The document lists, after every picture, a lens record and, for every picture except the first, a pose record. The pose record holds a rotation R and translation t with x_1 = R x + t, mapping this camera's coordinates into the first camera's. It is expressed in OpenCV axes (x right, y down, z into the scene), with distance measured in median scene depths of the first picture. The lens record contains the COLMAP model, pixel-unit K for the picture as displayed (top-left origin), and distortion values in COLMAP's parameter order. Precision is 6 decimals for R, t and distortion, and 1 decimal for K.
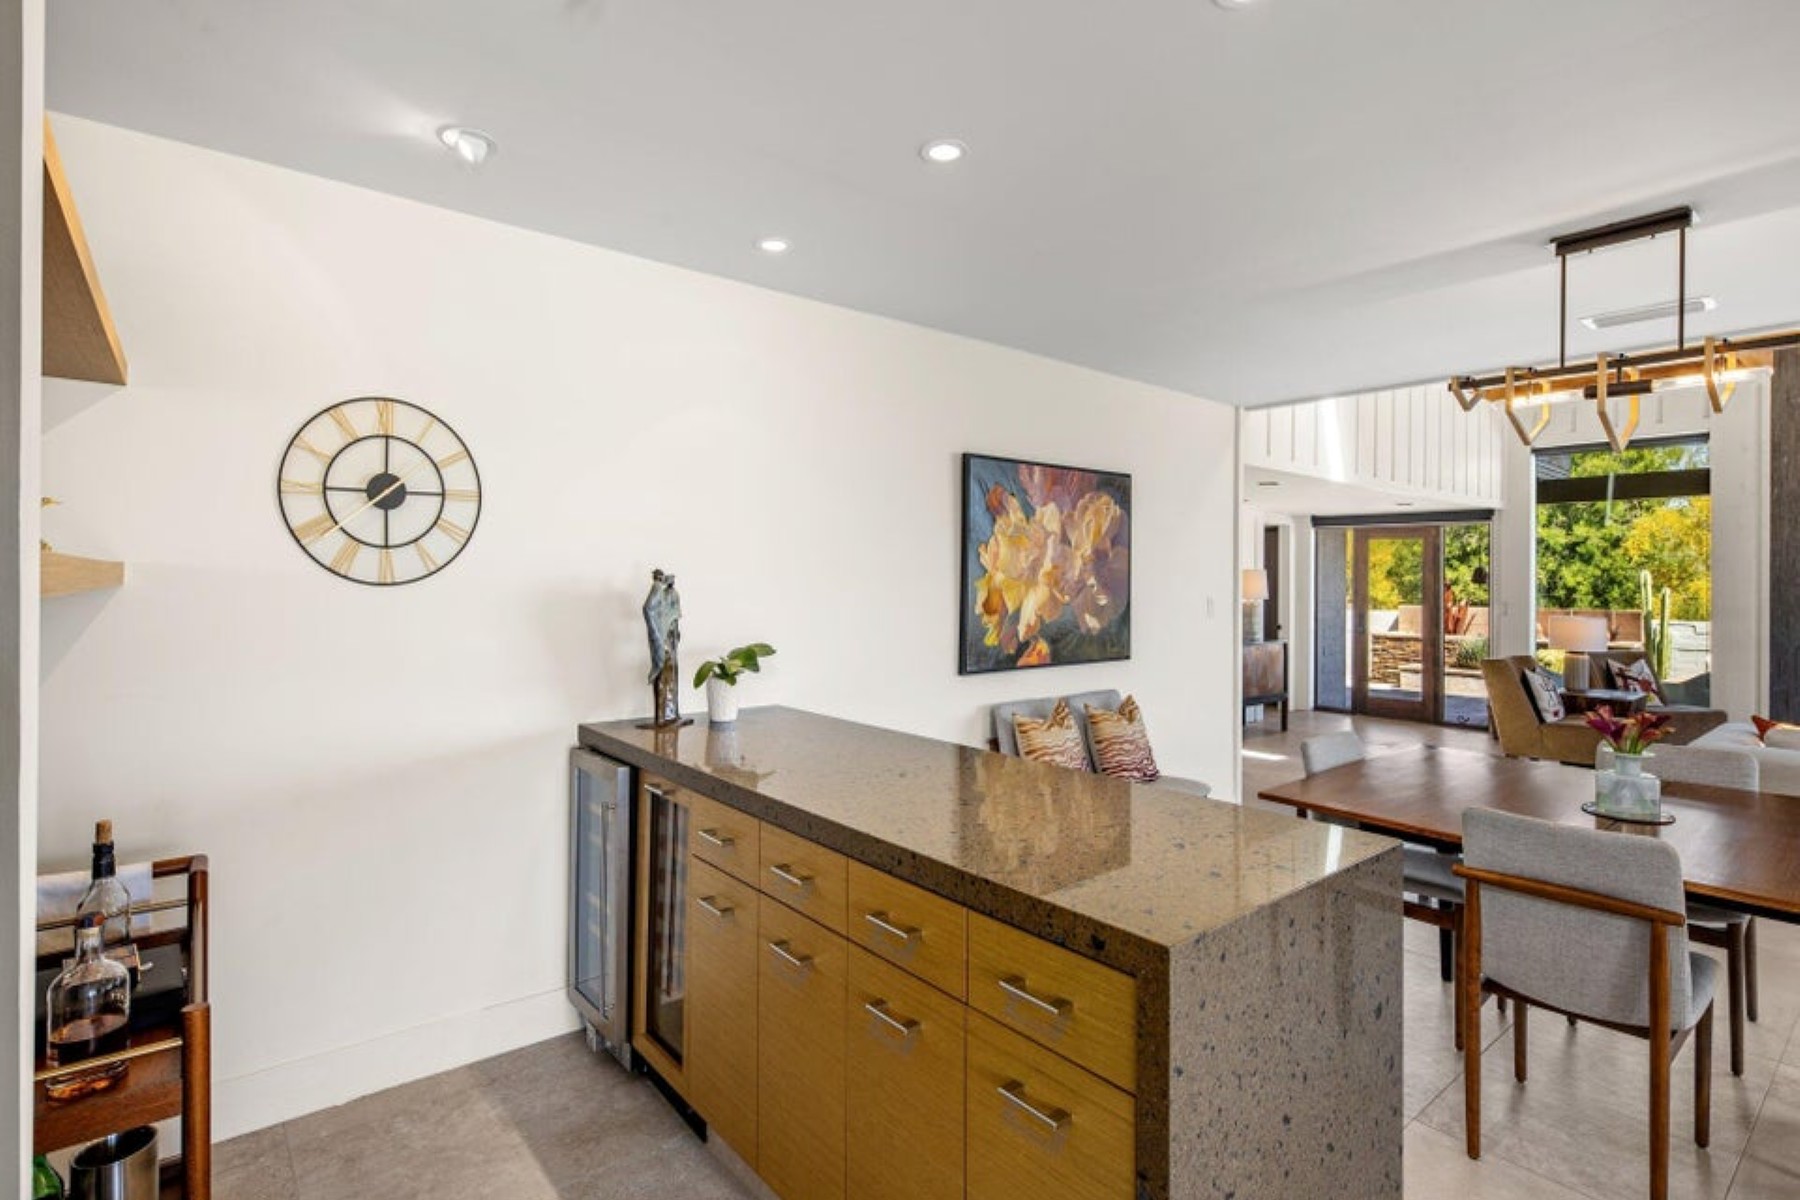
lens RADIAL K [[873.5, 0, 907.1], [0, 873.5, 584.2], [0, 0, 1]] dist [0.008027, -0.003133]
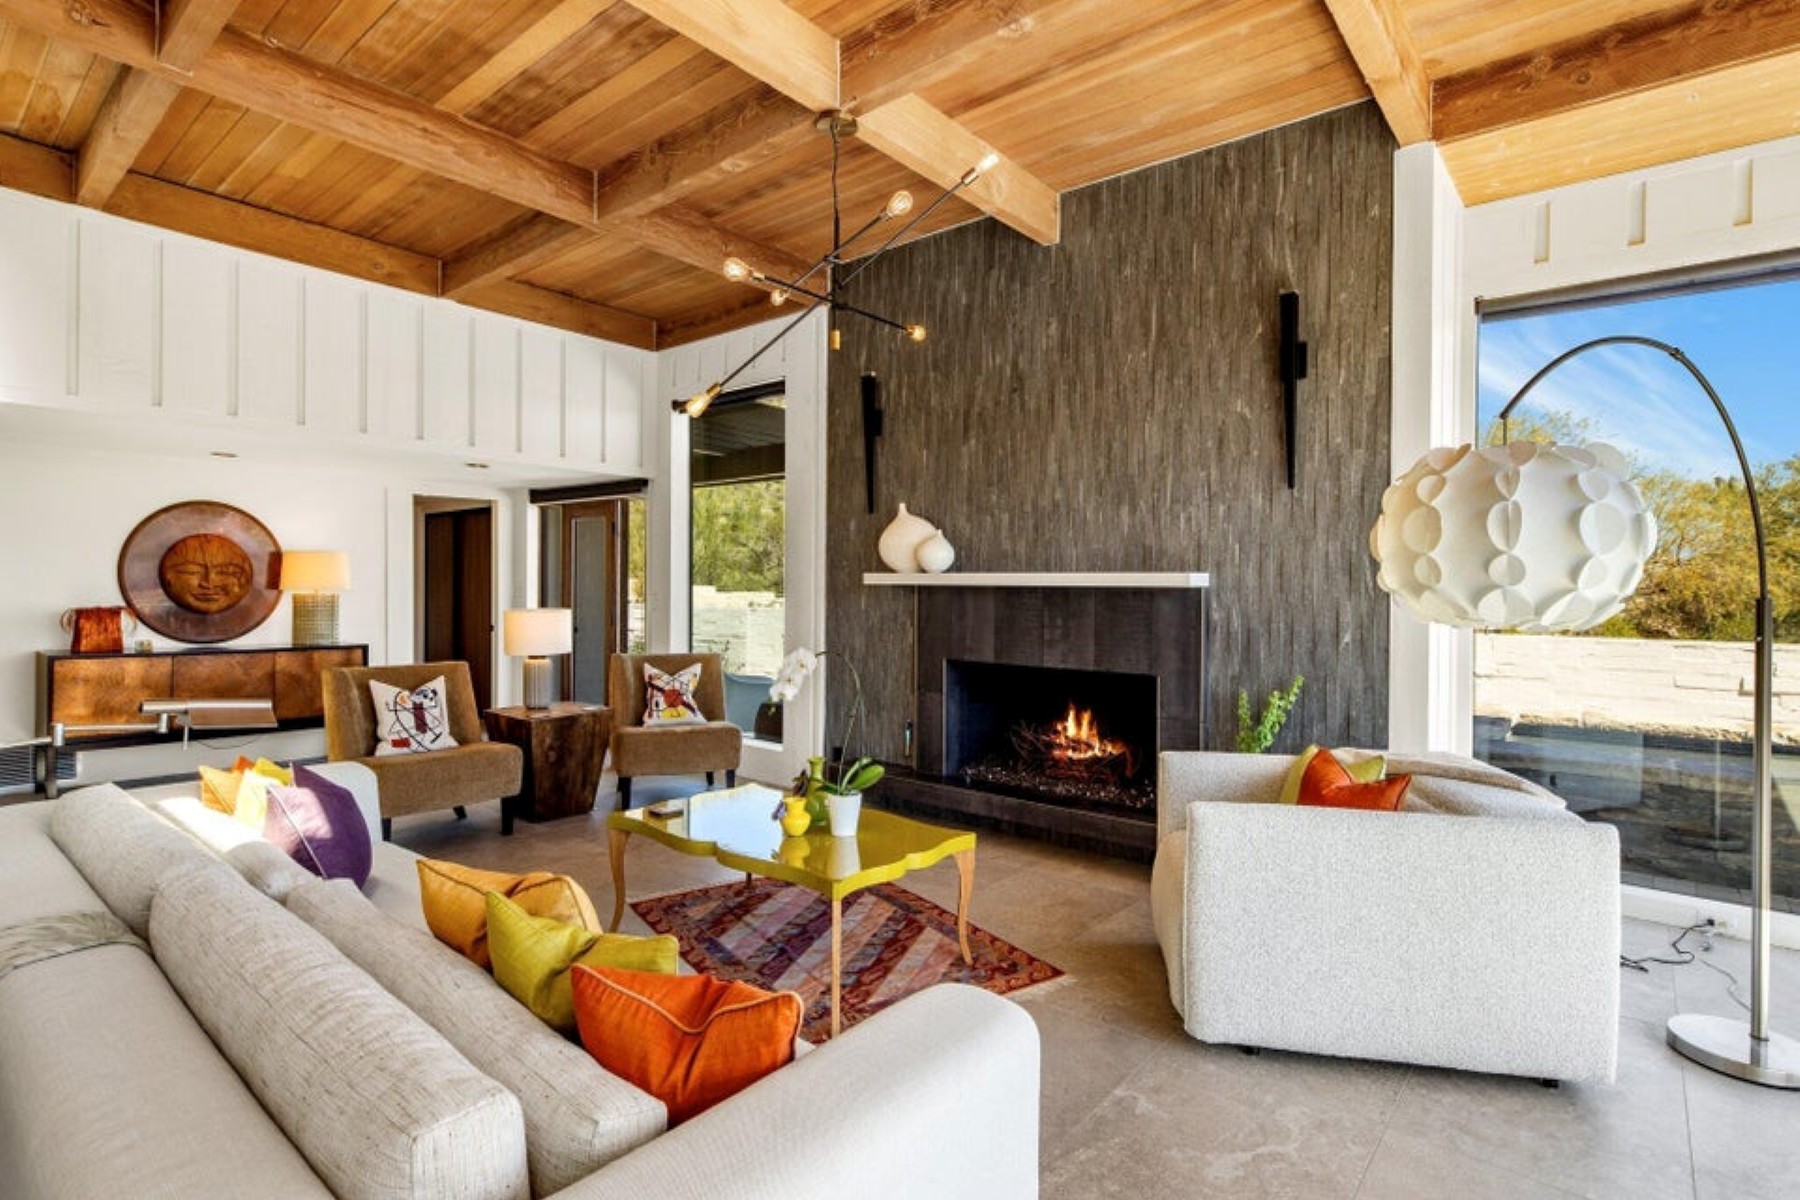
lens RADIAL K [[873.5, 0, 899.2], [0, 873.5, 594.3], [0, 0, 1]] dist [0.008027, -0.003133]
pose [[0.982796, 0.000840, 0.184692, 1.525693], [-0.001966, 0.999981, 0.005916, 0.032242], [-0.184684, -0.006177, 0.982779, 0.334548]]
